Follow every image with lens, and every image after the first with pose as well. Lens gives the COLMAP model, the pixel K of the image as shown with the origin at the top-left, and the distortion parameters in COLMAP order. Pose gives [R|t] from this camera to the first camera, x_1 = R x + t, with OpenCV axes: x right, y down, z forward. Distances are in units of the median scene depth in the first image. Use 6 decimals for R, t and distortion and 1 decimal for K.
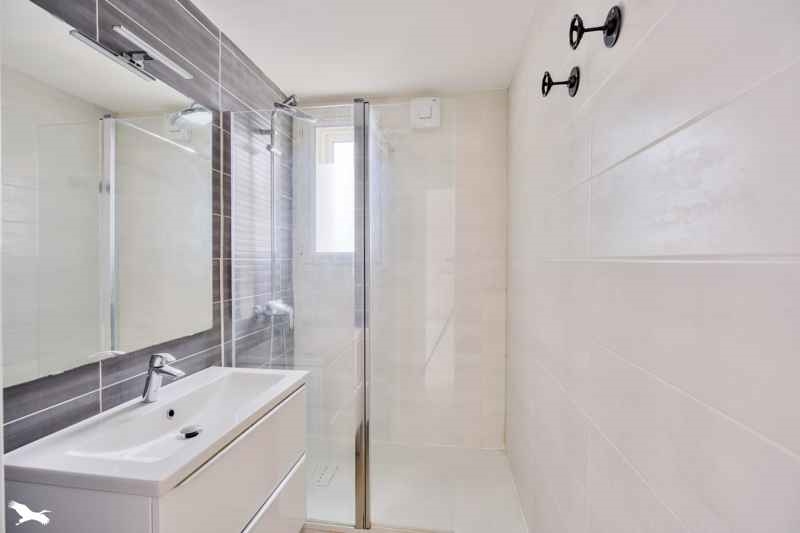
lens RADIAL K [[360.1, 0, 399.3], [0, 360.1, 265.5], [0, 0, 1]] dist [-0.021341, -0.000301]
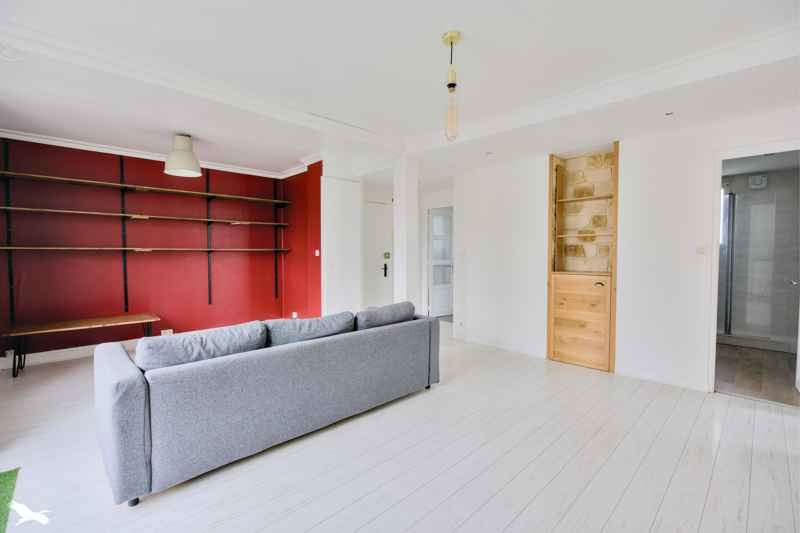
lens RADIAL K [[360.1, 0, 400.6], [0, 360.1, 263.1], [0, 0, 1]] dist [-0.021341, -0.000301]
pose [[0.784539, 0.022481, -0.619672, -0.330028], [-0.005088, 0.999542, 0.029821, 0.052323], [0.620059, -0.020242, 0.784294, -2.307074]]
